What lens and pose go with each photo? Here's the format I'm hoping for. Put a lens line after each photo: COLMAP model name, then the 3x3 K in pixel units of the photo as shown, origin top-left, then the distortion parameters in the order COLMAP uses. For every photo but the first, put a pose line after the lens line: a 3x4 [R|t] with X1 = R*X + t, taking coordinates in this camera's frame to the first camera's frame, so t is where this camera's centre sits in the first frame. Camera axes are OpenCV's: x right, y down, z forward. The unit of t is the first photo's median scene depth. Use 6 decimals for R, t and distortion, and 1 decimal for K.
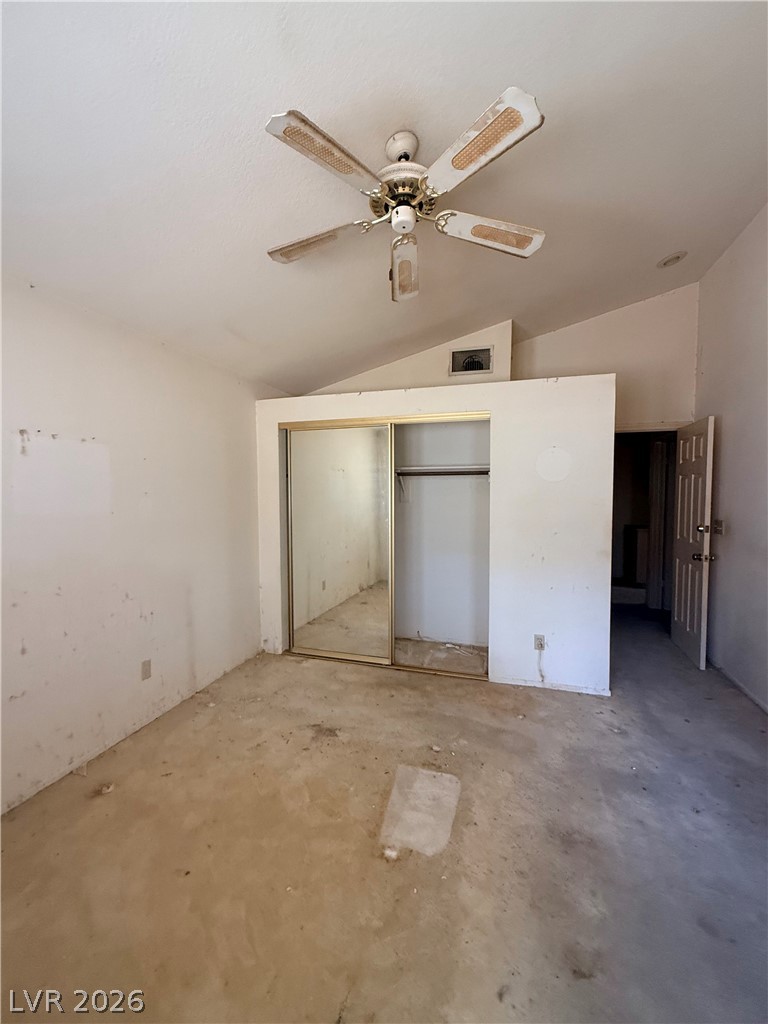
lens RADIAL K [[415.8, 0, 387.1], [0, 415.8, 510.3], [0, 0, 1]] dist [-0.011551, 0.000045]
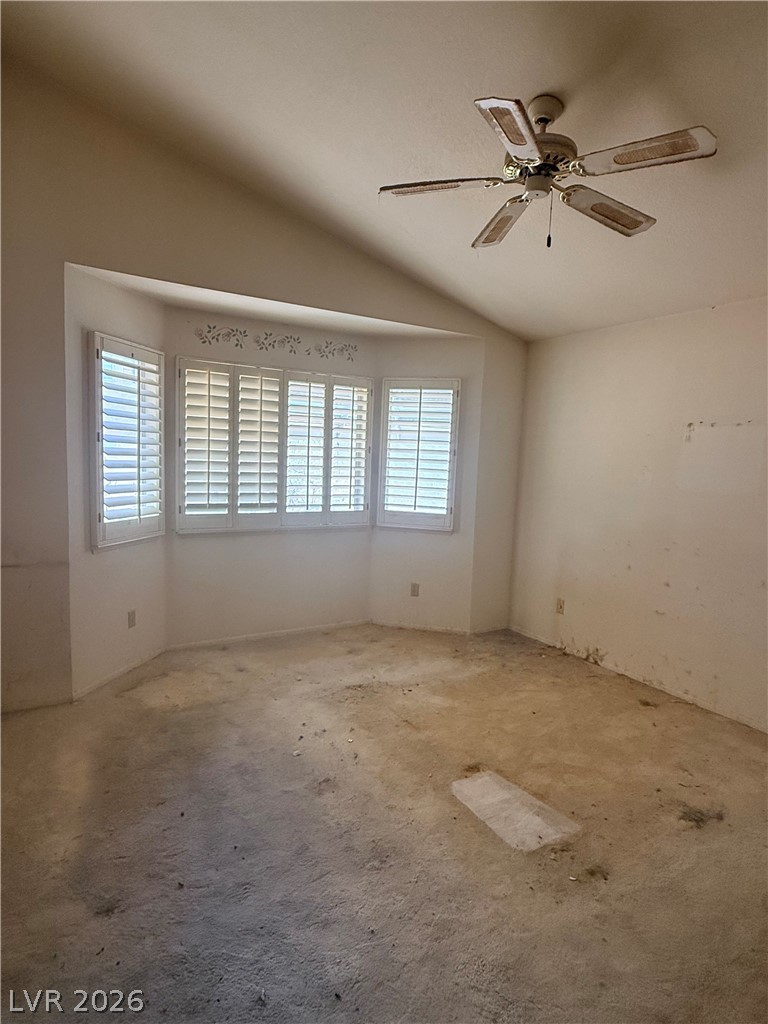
lens RADIAL K [[566.8, 0, 384.9], [0, 566.8, 511.5], [0, 0, 1]] dist [-0.002647, 0.004699]
pose [[-0.660588, 0.054853, -0.748742, 1.114554], [-0.071847, 0.988131, 0.135778, -0.087368], [0.747303, 0.143488, -0.648806, 1.440946]]
